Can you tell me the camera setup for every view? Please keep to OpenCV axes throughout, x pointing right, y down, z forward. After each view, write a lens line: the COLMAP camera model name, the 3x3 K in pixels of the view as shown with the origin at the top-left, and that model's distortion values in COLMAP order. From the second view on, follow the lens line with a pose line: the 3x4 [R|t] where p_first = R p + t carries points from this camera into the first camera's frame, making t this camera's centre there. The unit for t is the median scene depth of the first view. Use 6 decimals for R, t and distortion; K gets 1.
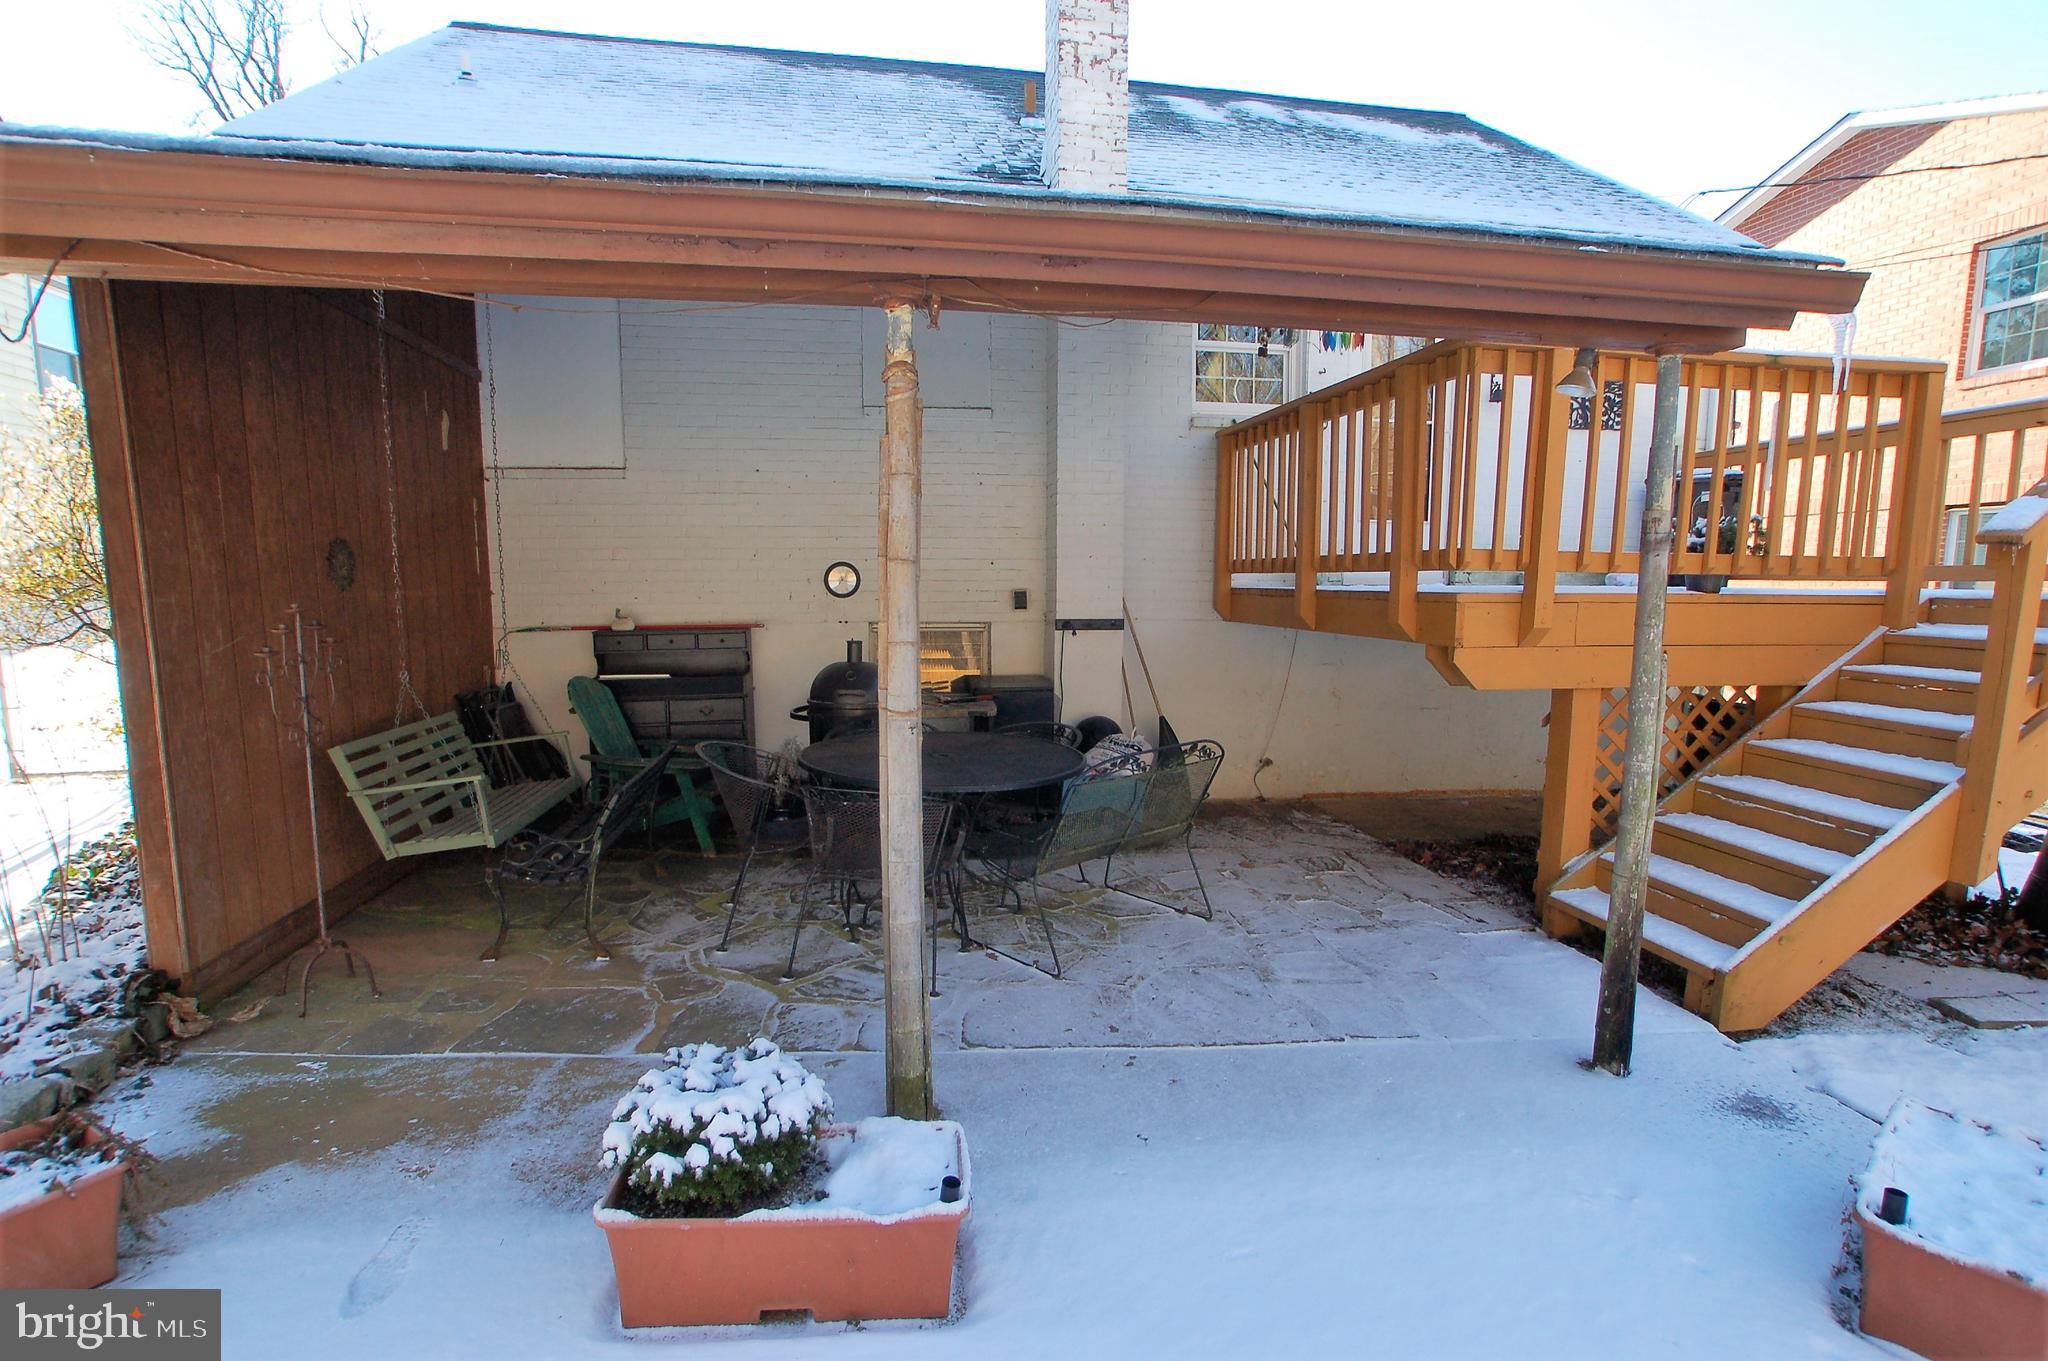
lens RADIAL K [[985.6, 0, 1023.2], [0, 985.6, 706.6], [0, 0, 1]] dist [-0.077590, 0.042278]
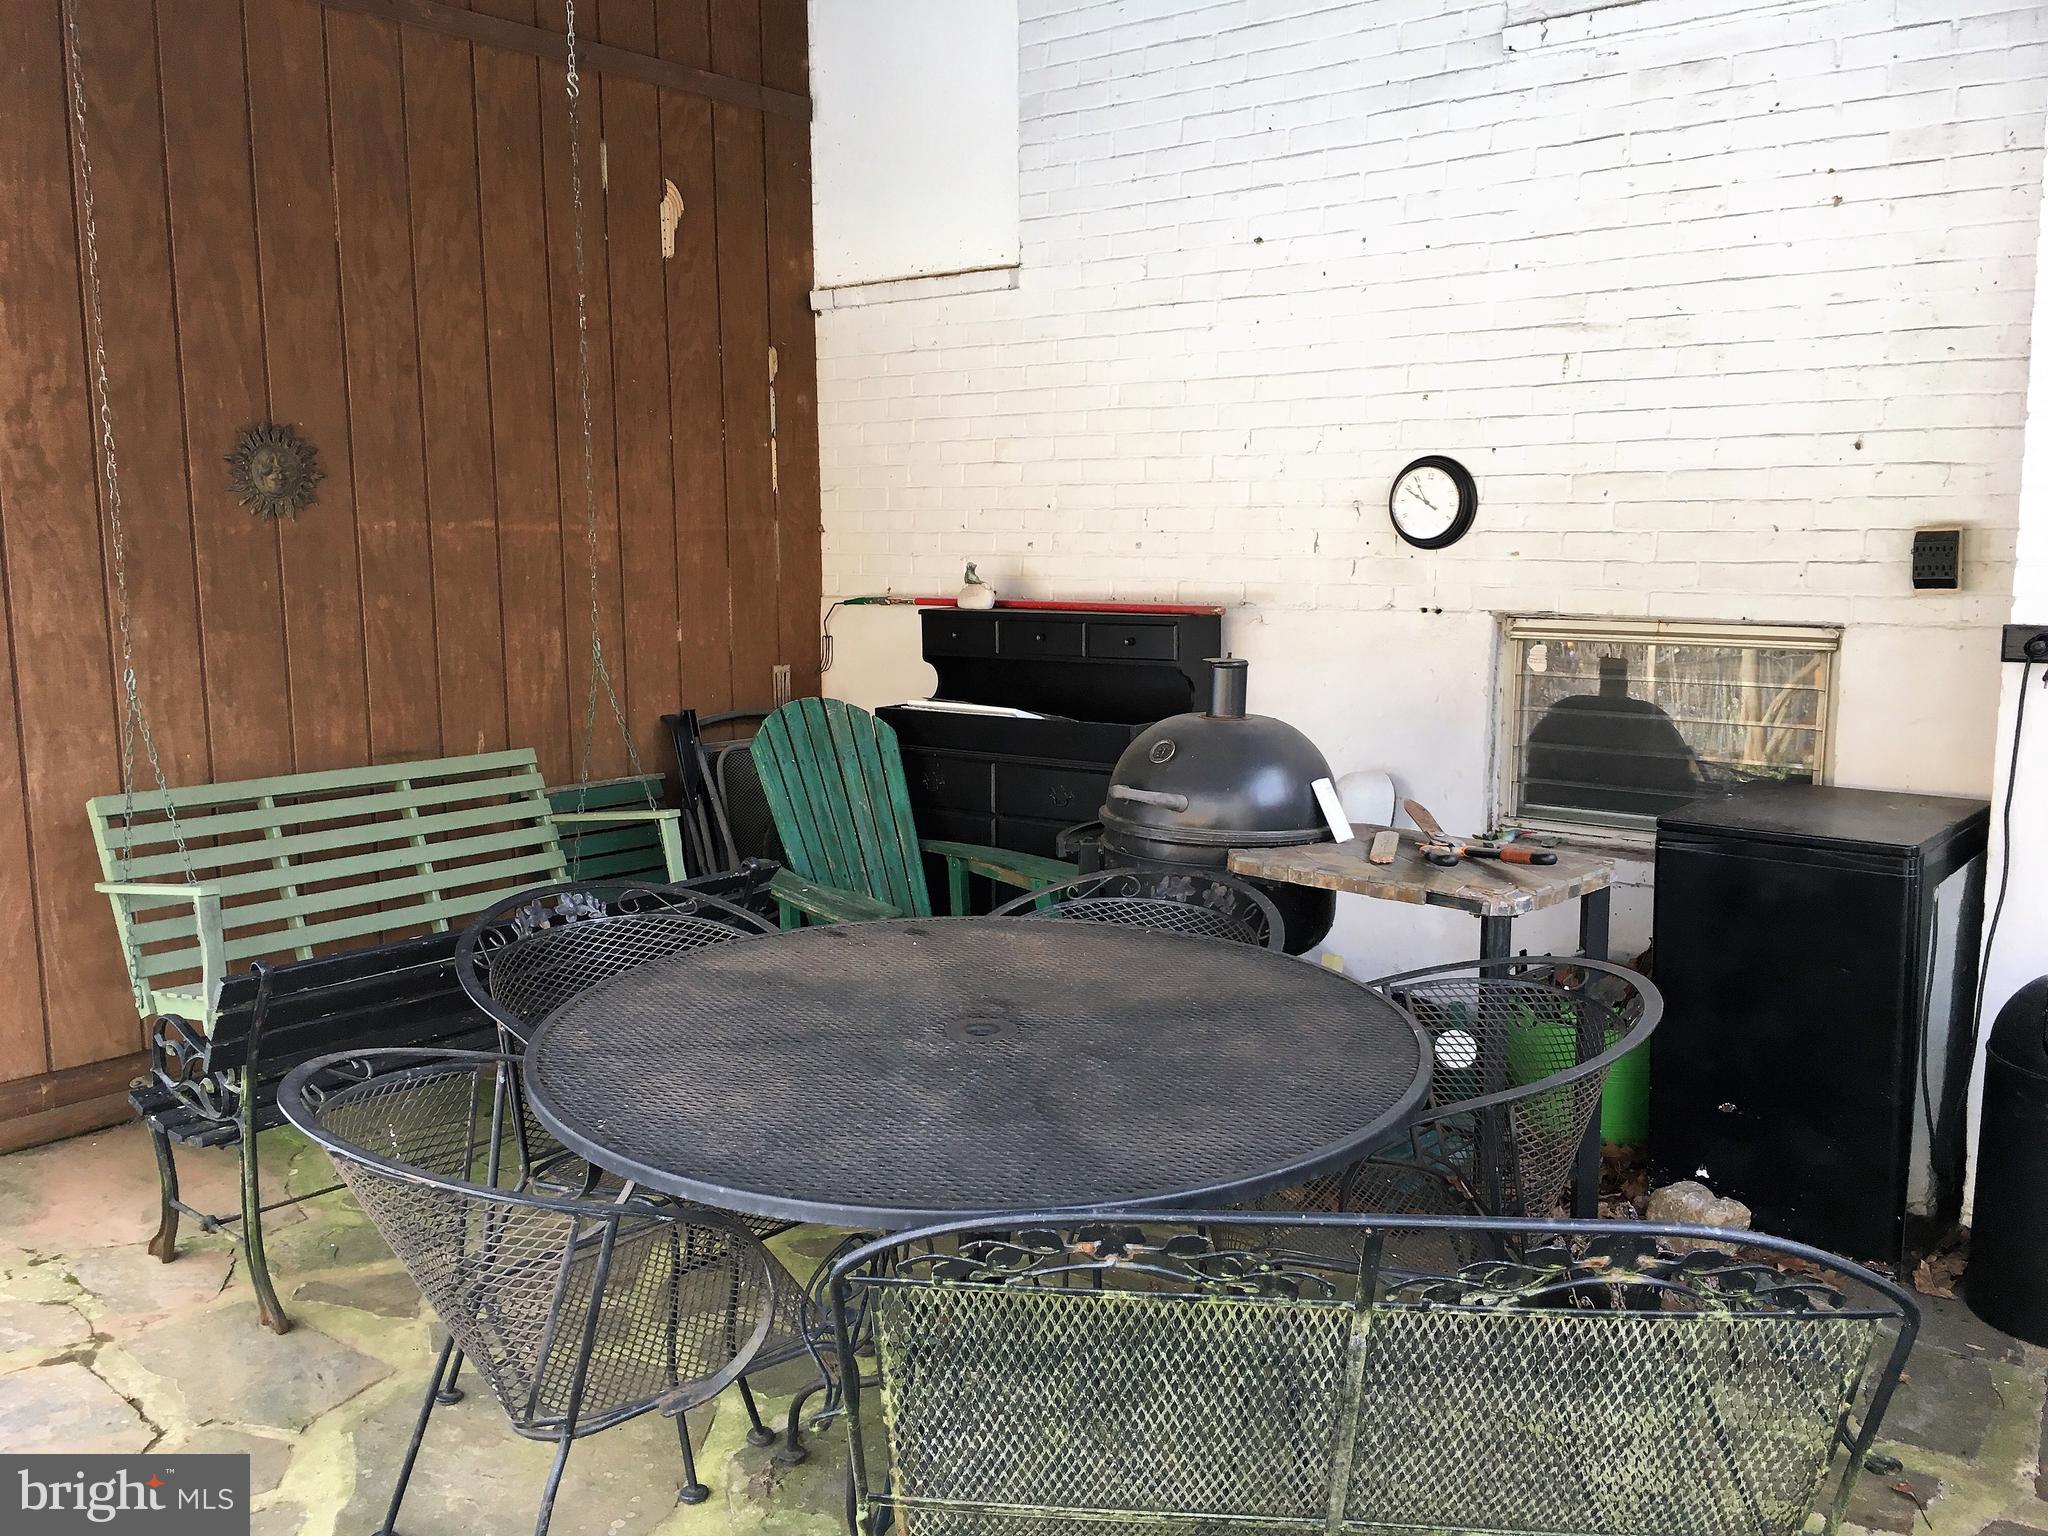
lens RADIAL K [[1674.5, 0, 1024.0], [0, 1674.5, 768.0], [0, 0, 1]] dist [0.000880, -0.001326]
pose [[0.675091, 0.103041, -0.730503, 0.214508], [-0.090689, 0.994279, 0.056439, -0.048565], [0.732139, 0.028147, 0.680573, 0.452444]]
